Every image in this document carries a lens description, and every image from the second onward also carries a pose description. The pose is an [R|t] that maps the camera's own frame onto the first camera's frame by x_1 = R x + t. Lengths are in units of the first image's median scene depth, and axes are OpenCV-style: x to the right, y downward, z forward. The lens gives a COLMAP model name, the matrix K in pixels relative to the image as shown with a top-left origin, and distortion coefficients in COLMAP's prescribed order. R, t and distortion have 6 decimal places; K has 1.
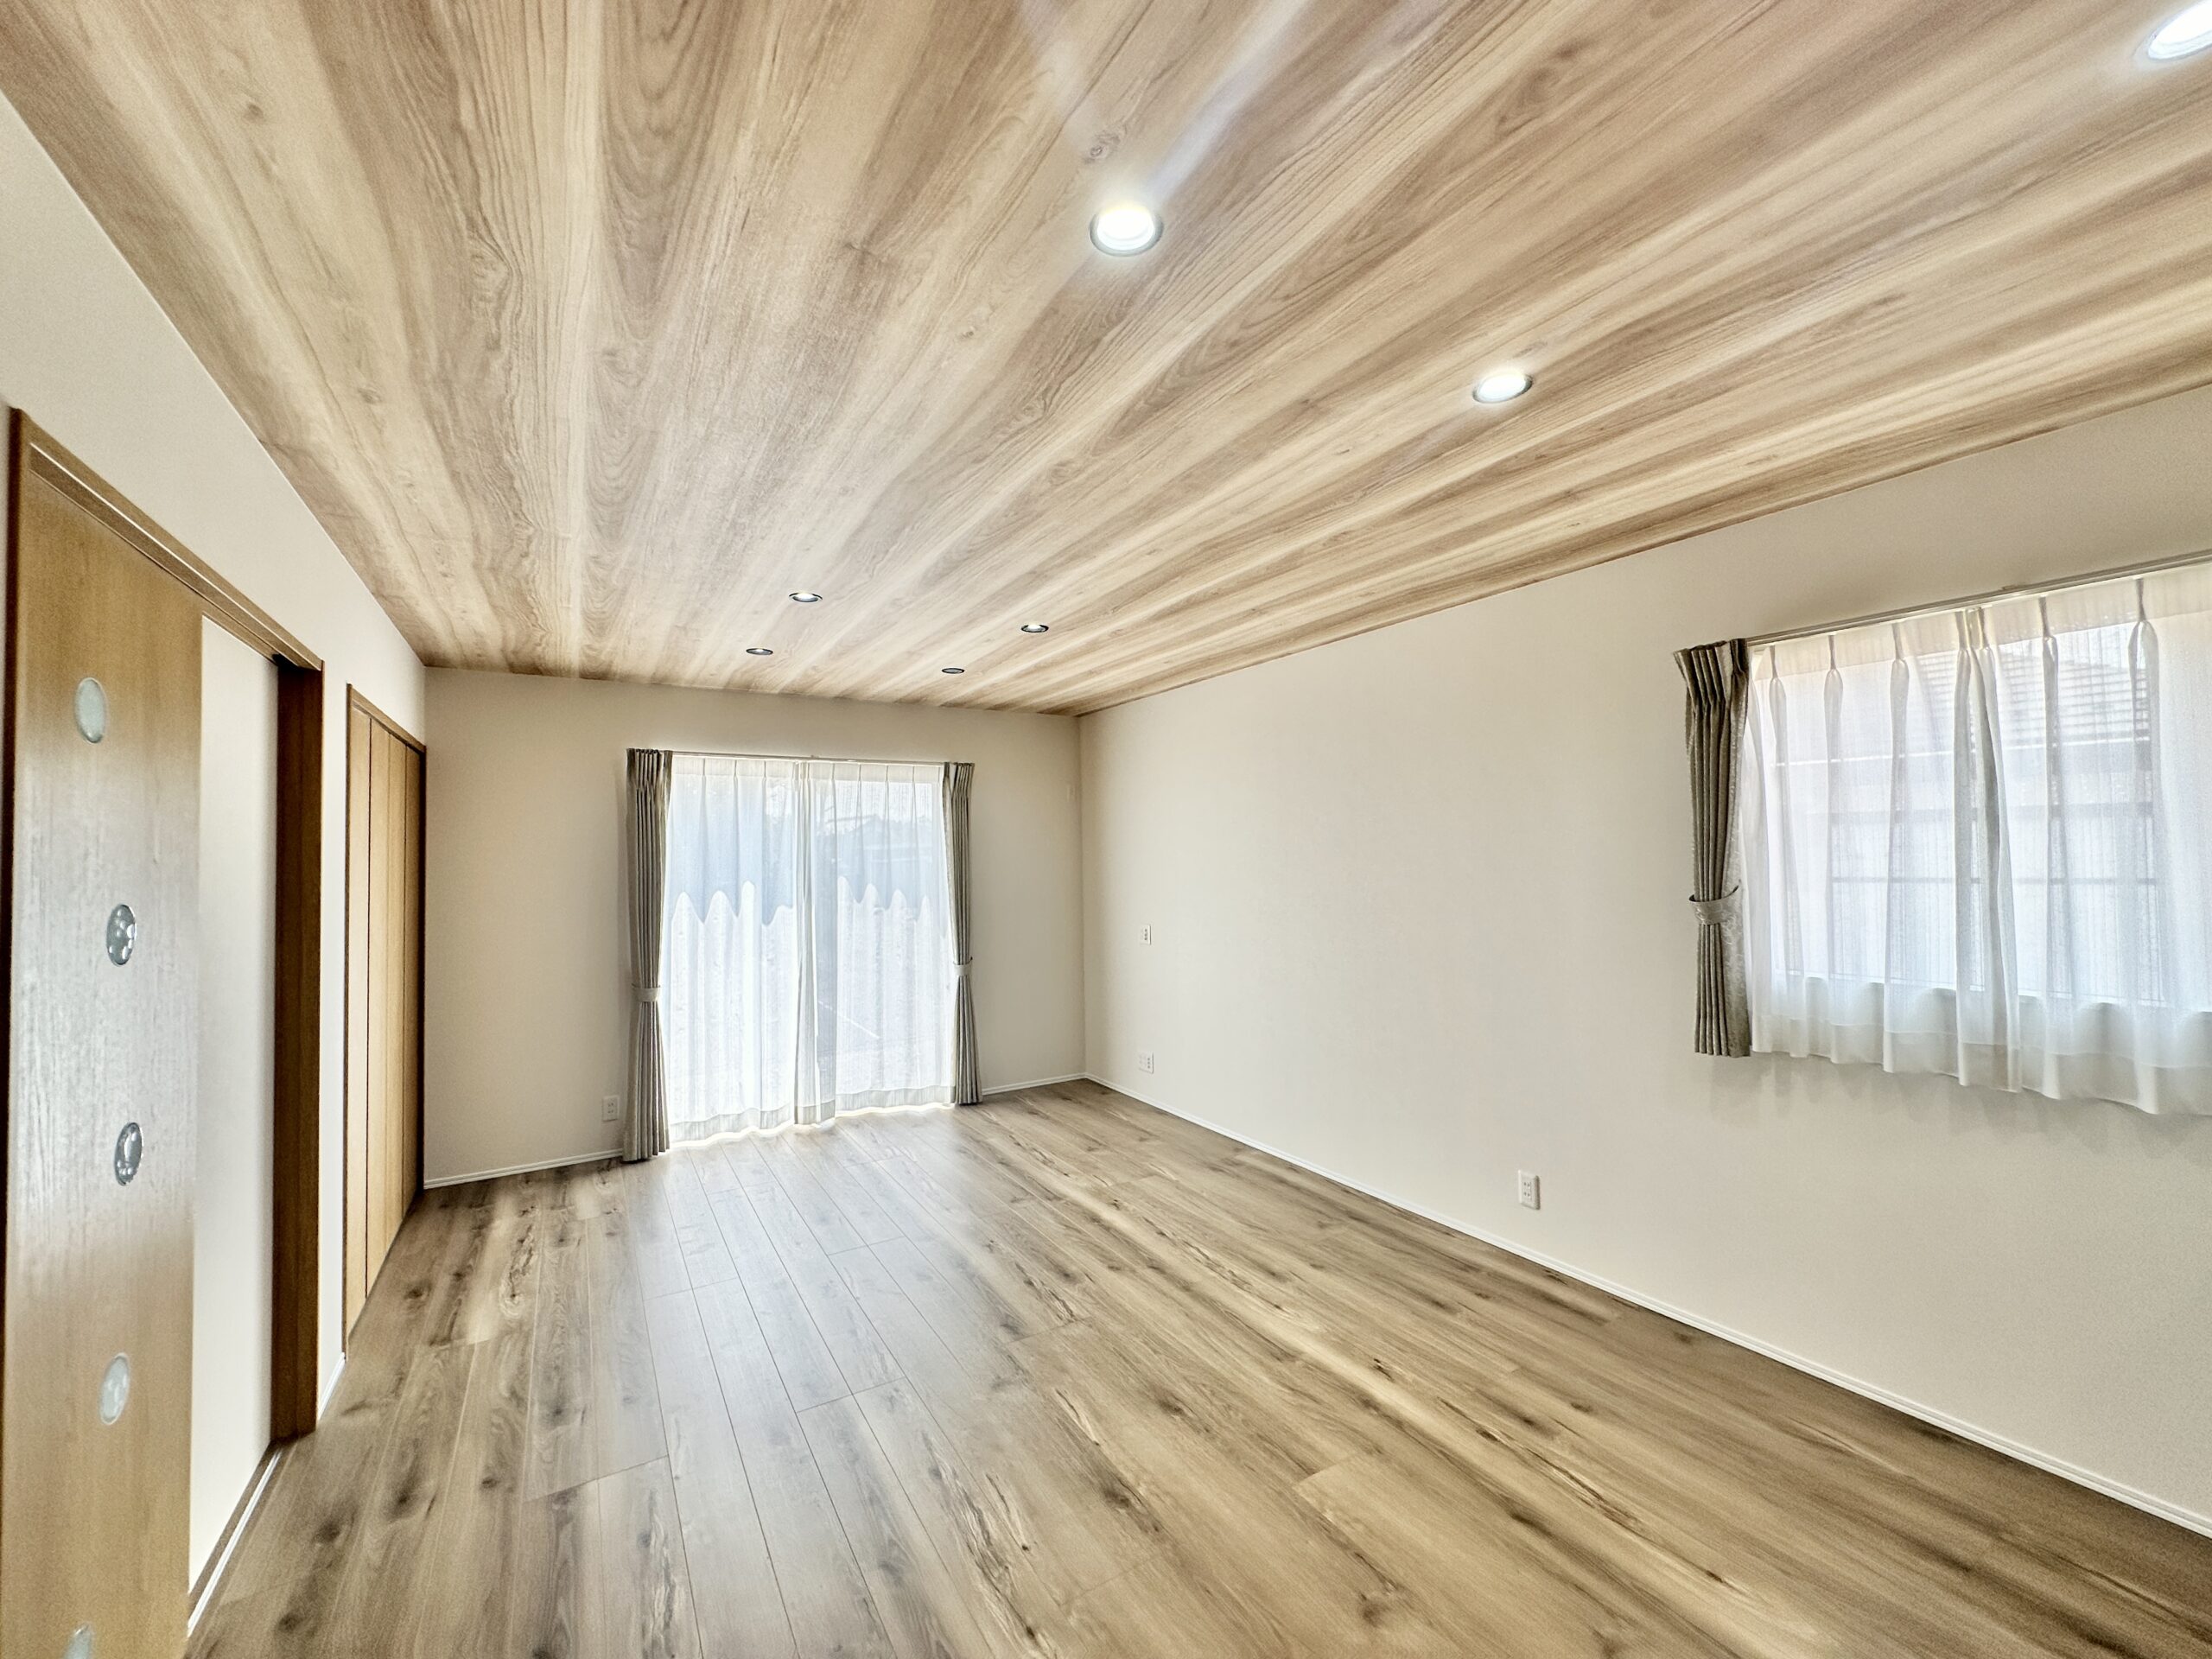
lens RADIAL K [[937.6, 0, 1106.0], [0, 937.6, 829.5], [0, 0, 1]] dist [-0.001112, 0.000006]
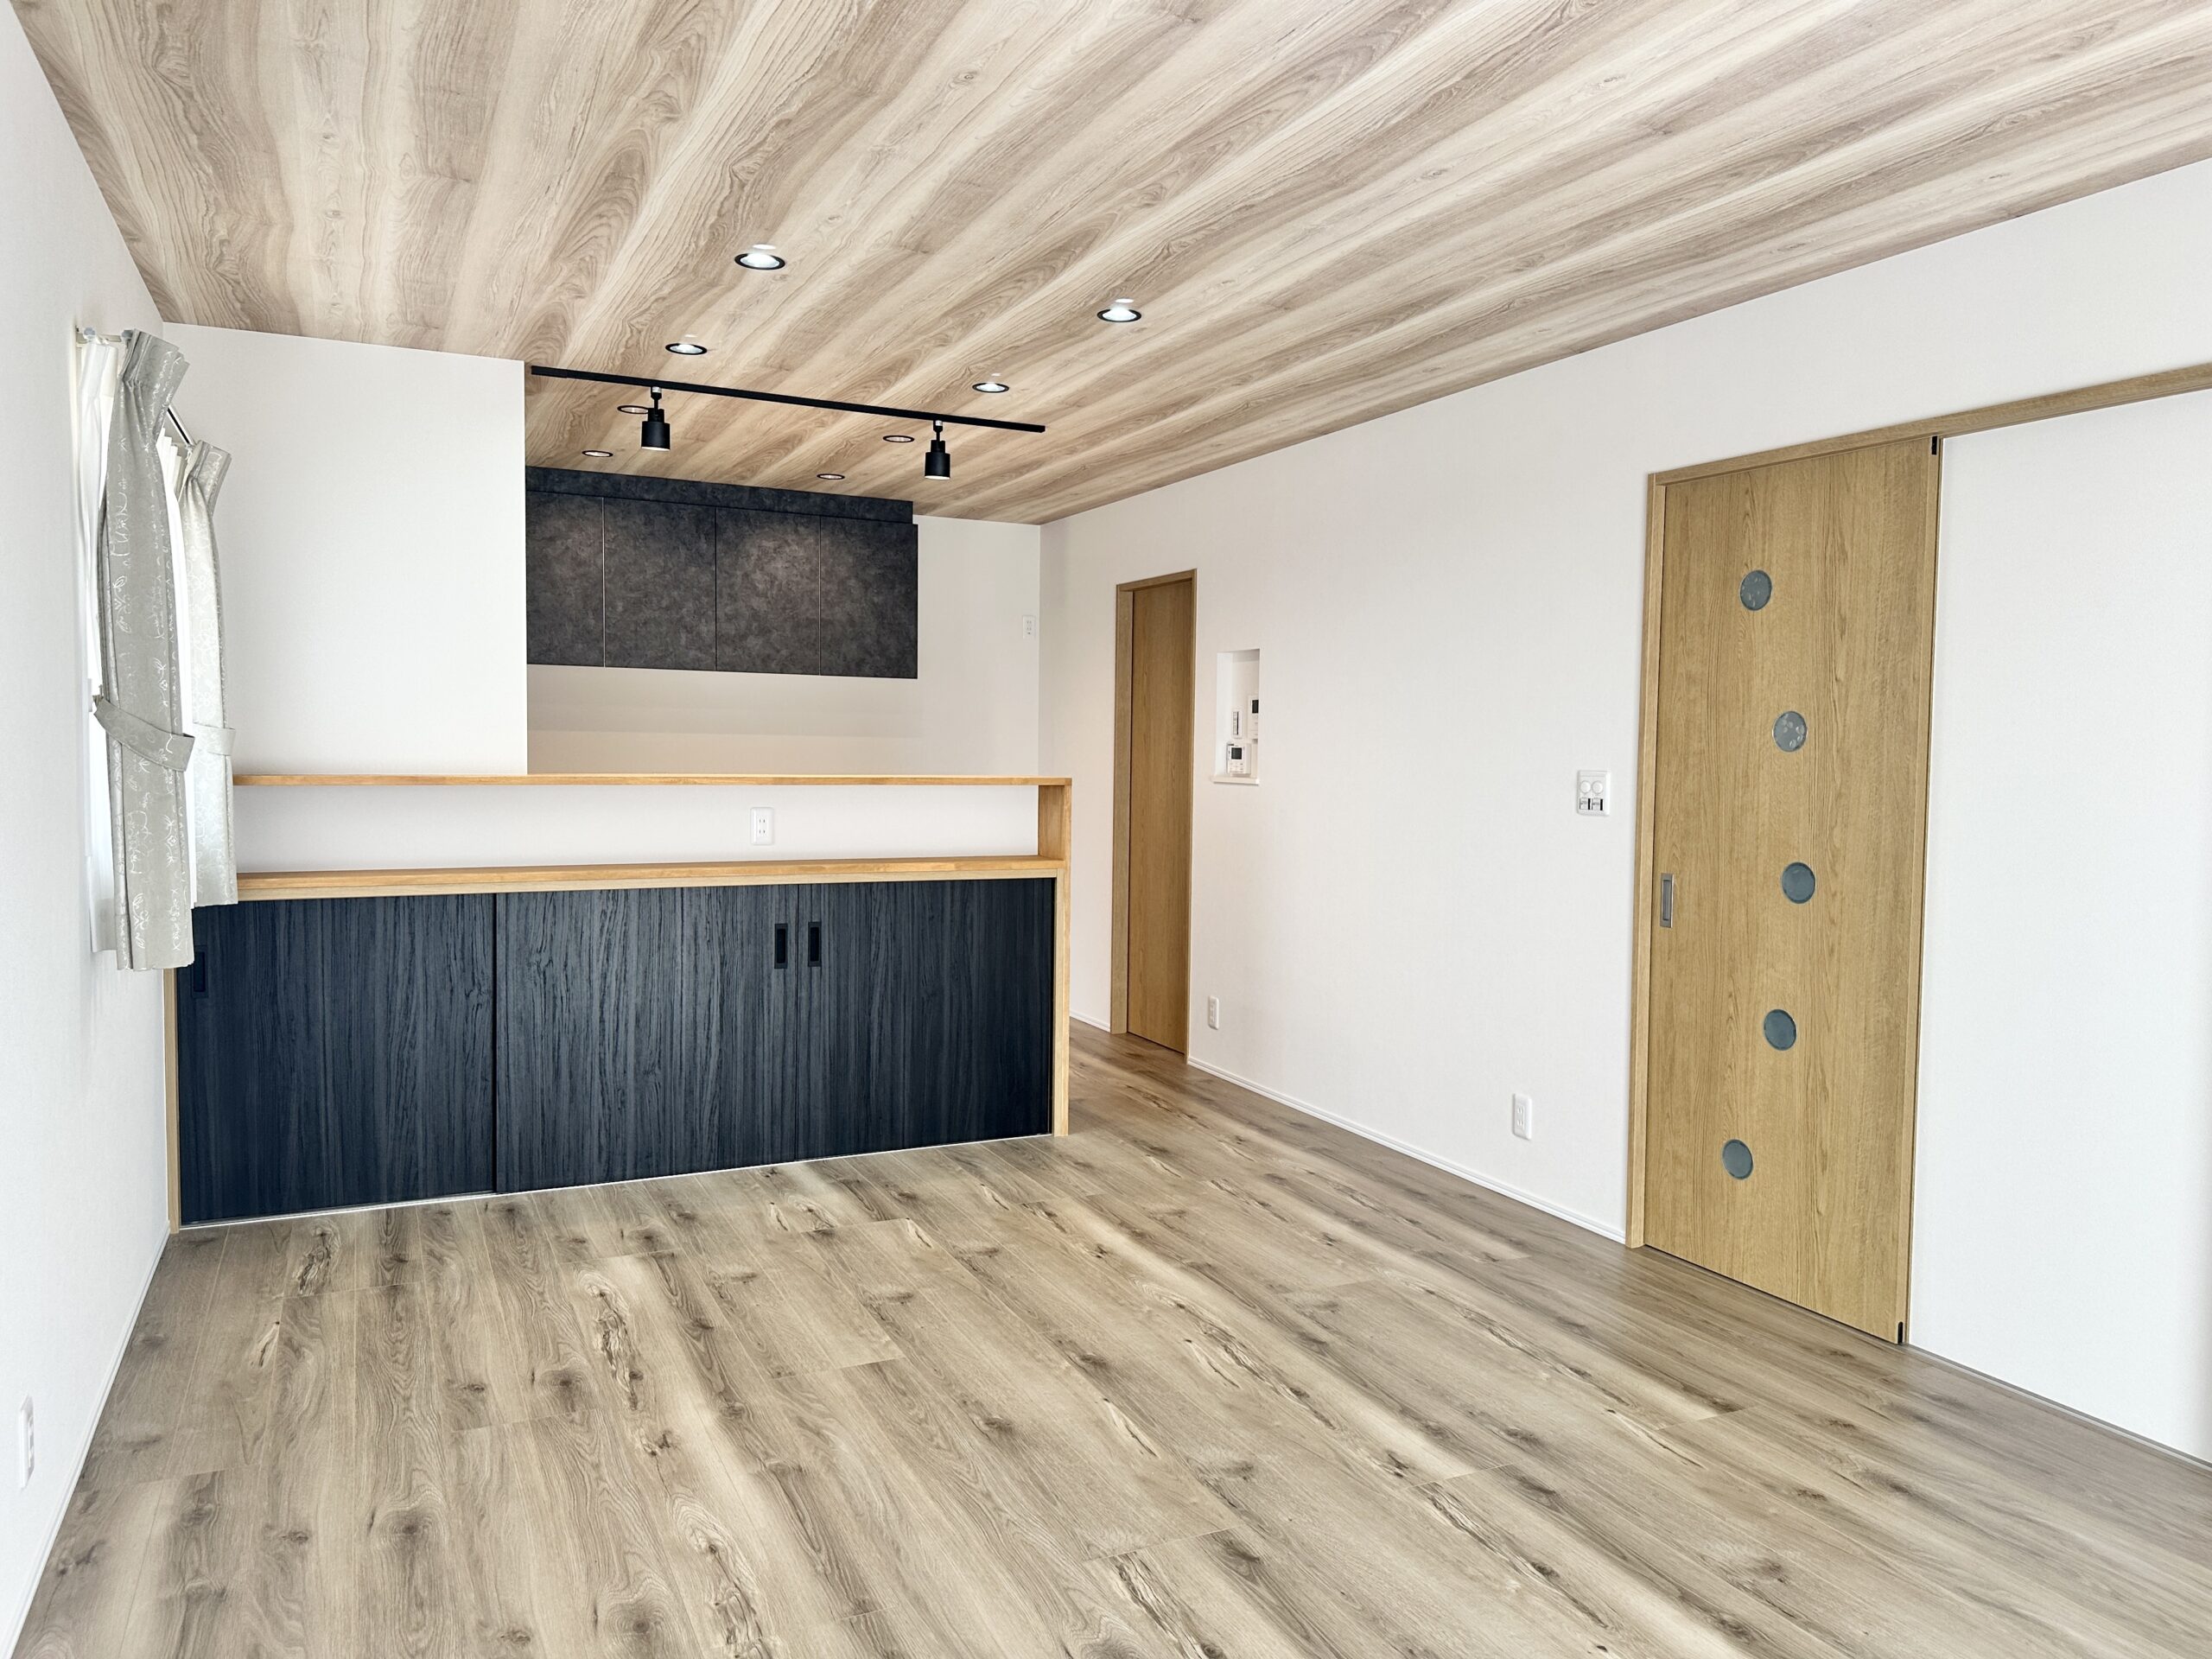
lens RADIAL K [[1574.3, 0, 1106.0], [0, 1574.3, 829.5], [0, 0, 1]] dist [0.000059, -0.000168]
pose [[-0.995145, -0.000589, 0.098415, -0.138558], [0.002015, 0.999650, 0.026366, 0.127125], [-0.098396, 0.026436, -0.994796, 2.283485]]
